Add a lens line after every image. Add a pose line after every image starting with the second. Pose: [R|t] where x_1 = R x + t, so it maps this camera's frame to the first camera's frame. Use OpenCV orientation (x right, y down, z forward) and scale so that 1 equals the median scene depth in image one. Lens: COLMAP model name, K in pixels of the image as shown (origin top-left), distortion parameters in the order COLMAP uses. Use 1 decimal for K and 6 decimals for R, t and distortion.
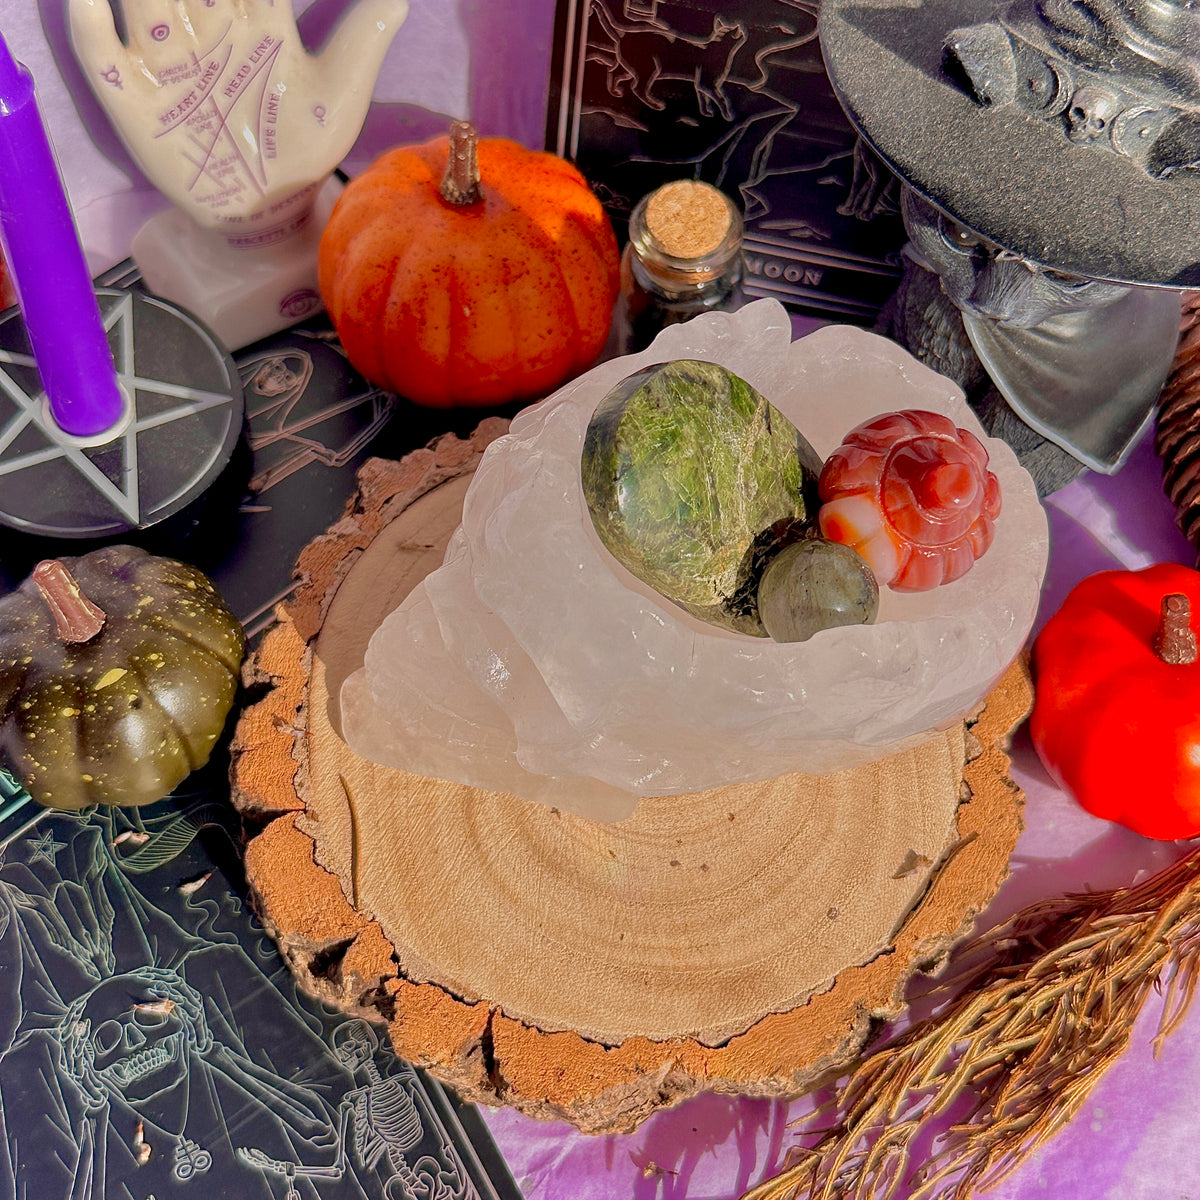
lens RADIAL K [[2066.7, 0, 603.5], [0, 2066.7, 611.8], [0, 0, 1]] dist [0.173652, -0.402877]
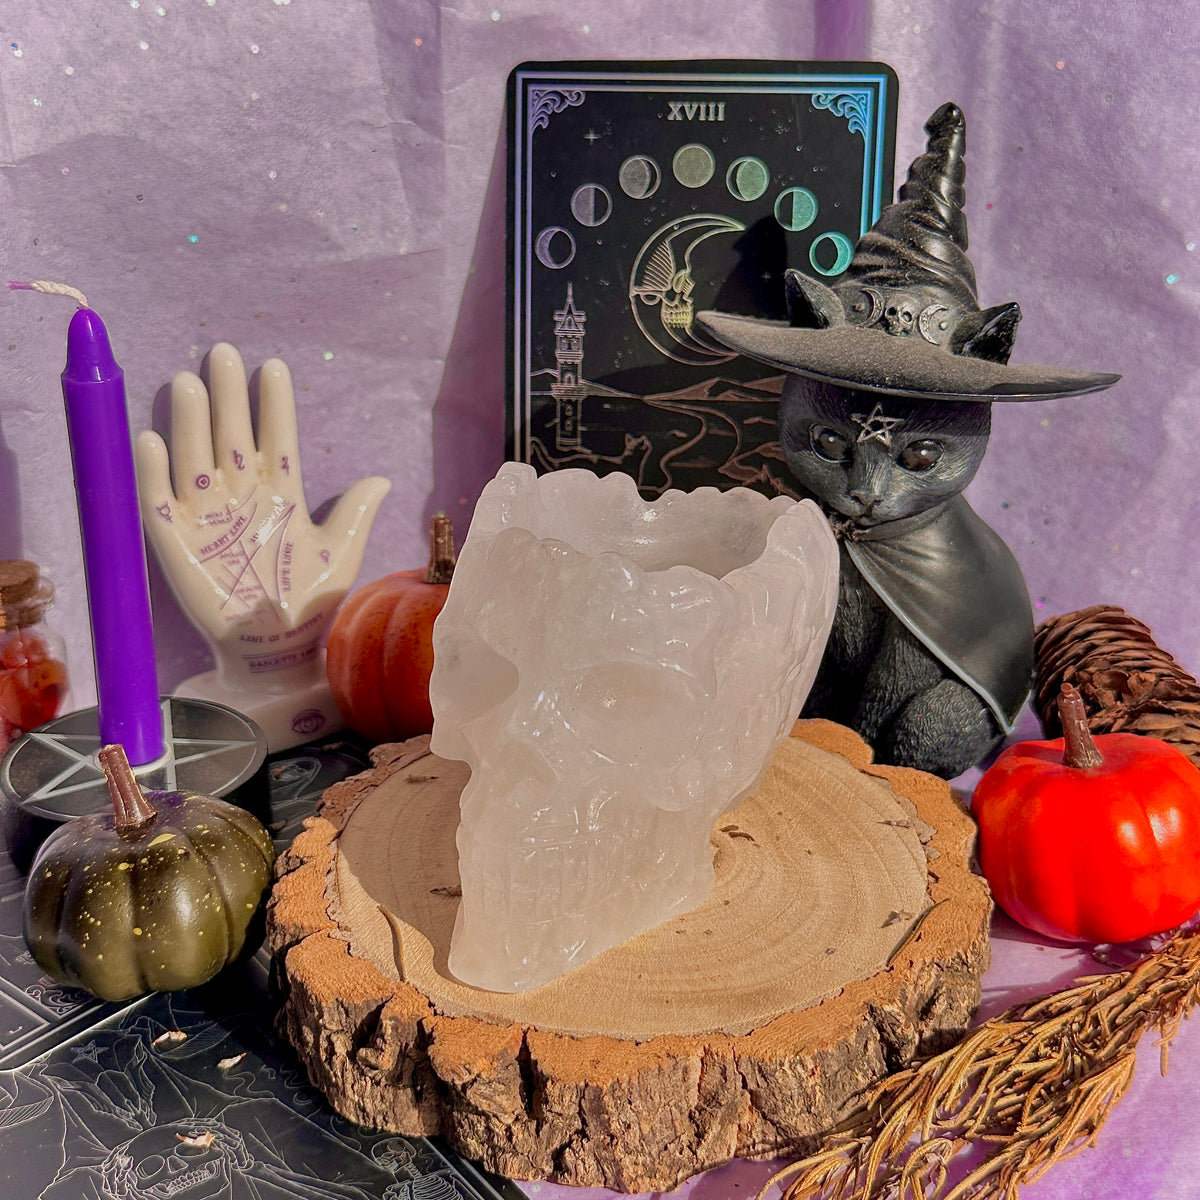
lens RADIAL K [[2049.4, 0, 593.9], [0, 2049.4, 579.9], [0, 0, 1]] dist [0.182916, -0.460872]
pose [[0.993801, -0.092588, 0.061540, -0.059315], [0.110906, 0.787239, -0.606592, 0.618397], [0.007717, 0.609657, 0.792628, 0.028510]]
